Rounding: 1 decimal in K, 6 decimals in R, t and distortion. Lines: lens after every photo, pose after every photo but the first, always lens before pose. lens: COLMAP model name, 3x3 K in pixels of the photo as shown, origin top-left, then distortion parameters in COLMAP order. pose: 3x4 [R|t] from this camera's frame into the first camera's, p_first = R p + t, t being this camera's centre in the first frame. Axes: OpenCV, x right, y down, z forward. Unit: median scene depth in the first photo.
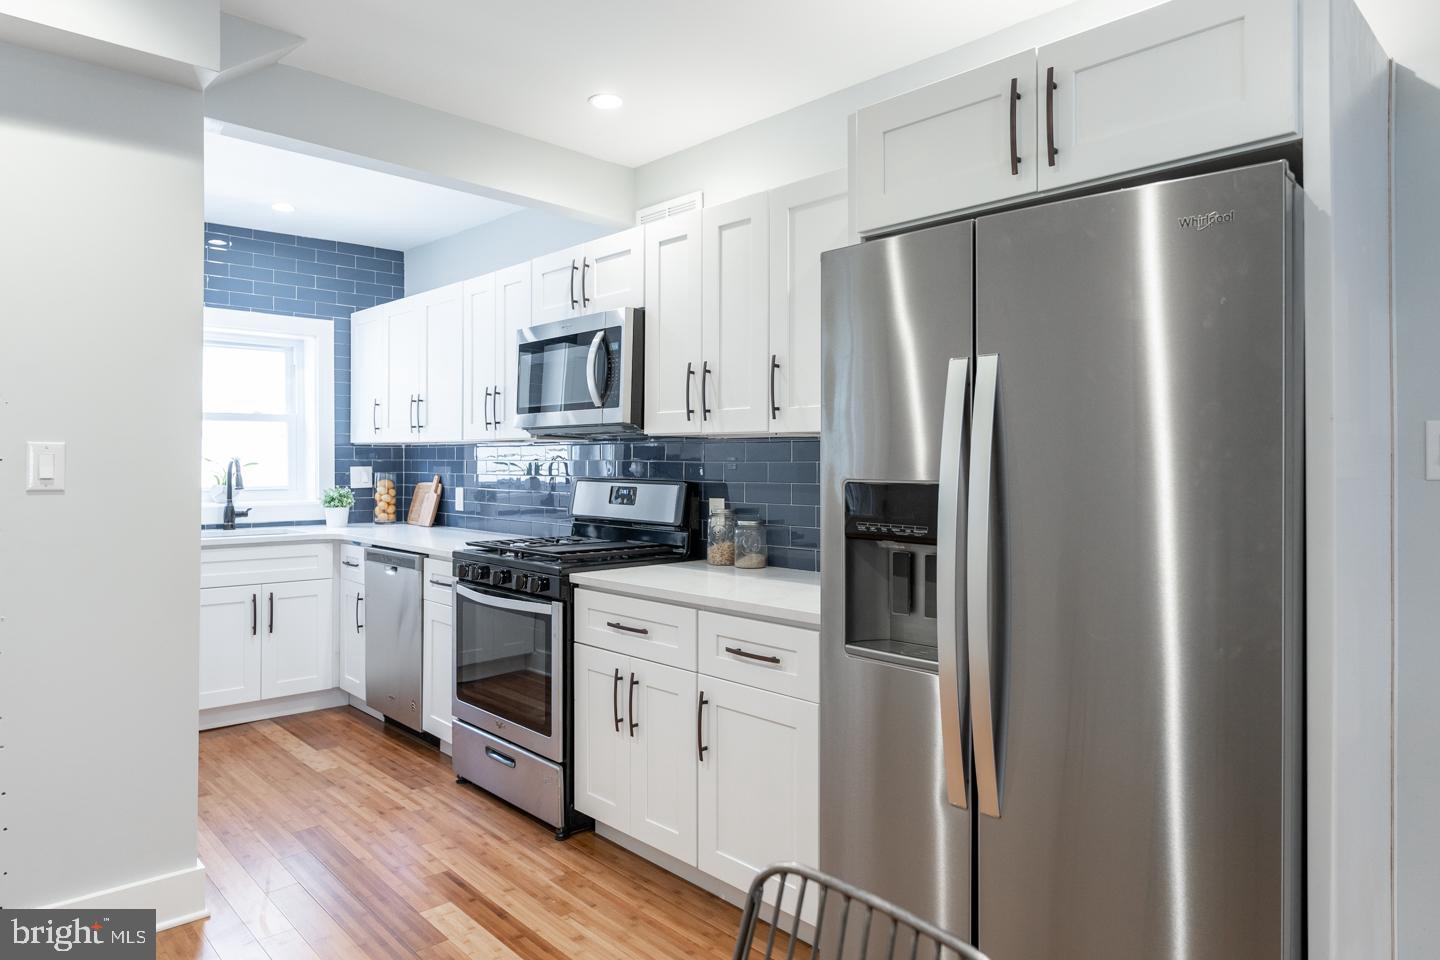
lens RADIAL K [[890.5, 0, 716.3], [0, 890.5, 463.0], [0, 0, 1]] dist [-0.004010, -0.002063]
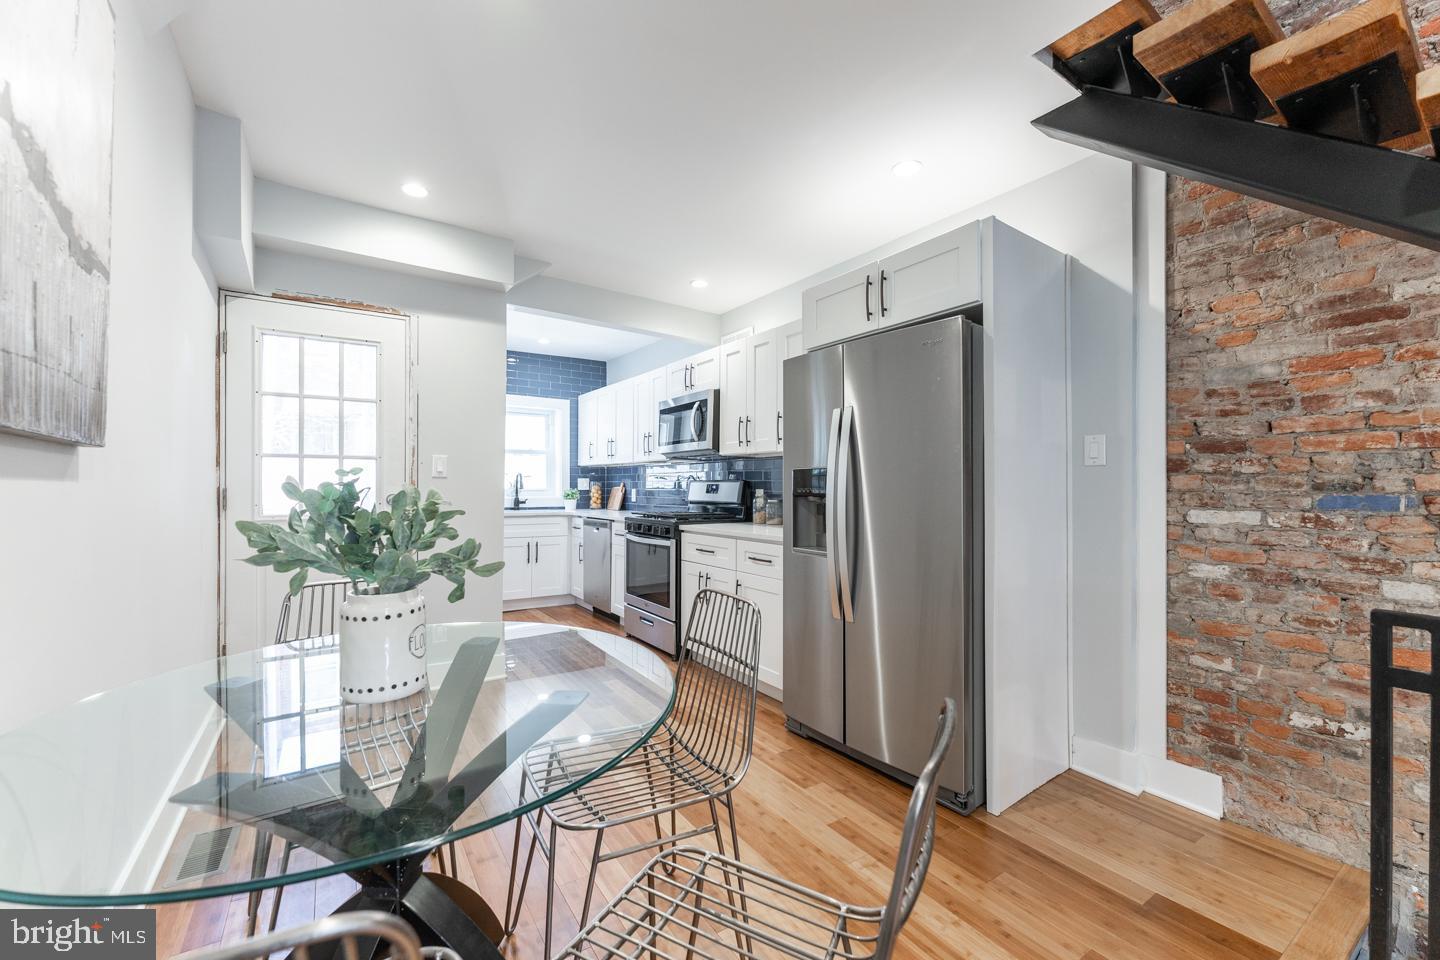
lens RADIAL K [[559.8, 0, 720.0], [0, 559.8, 480.0], [0, 0, 1]] dist [0.000095, 0.000004]
pose [[0.988434, -0.000782, -0.151652, 0.096285], [-0.000885, 0.999940, -0.010929, 0.032977], [0.151652, 0.010936, 0.988373, -0.178166]]
